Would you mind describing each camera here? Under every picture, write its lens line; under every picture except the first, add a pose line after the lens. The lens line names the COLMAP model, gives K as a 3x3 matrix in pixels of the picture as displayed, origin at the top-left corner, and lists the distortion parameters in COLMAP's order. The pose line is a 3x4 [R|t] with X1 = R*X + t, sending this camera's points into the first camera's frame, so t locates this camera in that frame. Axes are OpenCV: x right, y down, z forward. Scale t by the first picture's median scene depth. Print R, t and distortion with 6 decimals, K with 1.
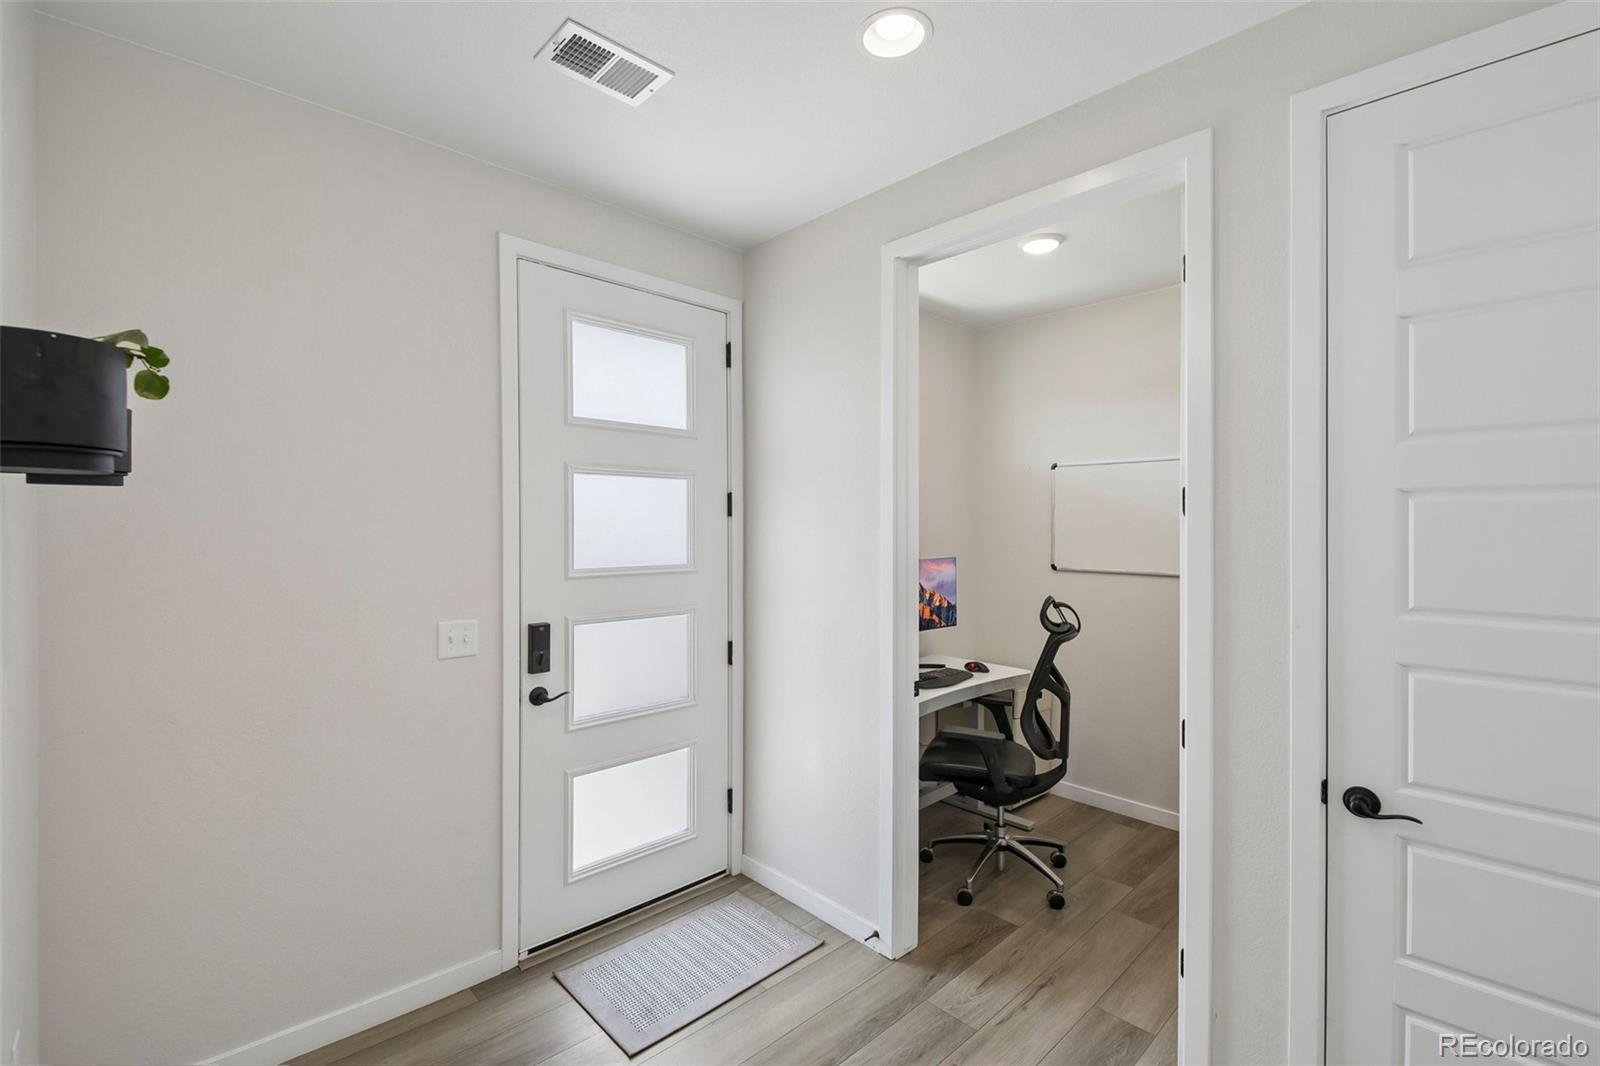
lens RADIAL K [[691.7, 0, 801.2], [0, 691.7, 535.2], [0, 0, 1]] dist [-0.005651, -0.008337]
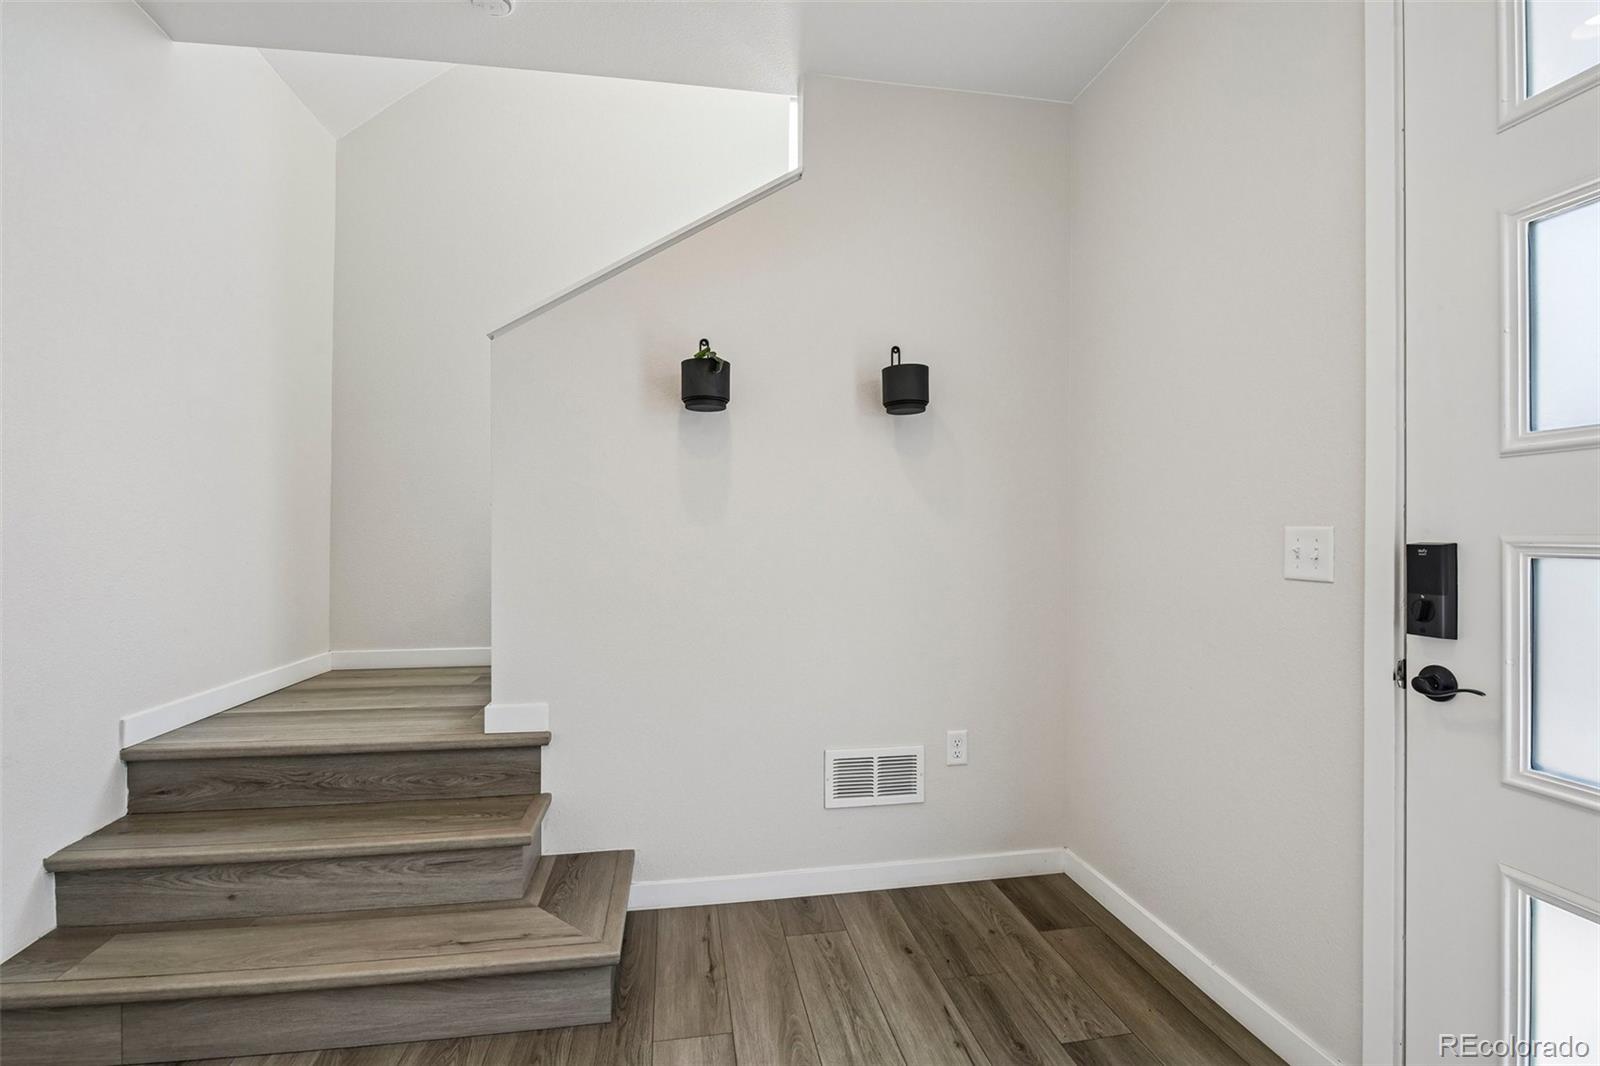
lens RADIAL K [[691.7, 0, 797.5], [0, 691.7, 529.1], [0, 0, 1]] dist [-0.005651, -0.008337]
pose [[-0.551249, -0.016757, -0.834172, 0.317561], [-0.014470, 0.999840, -0.010523, 0.130458], [0.834215, 0.006269, -0.551403, 0.888074]]
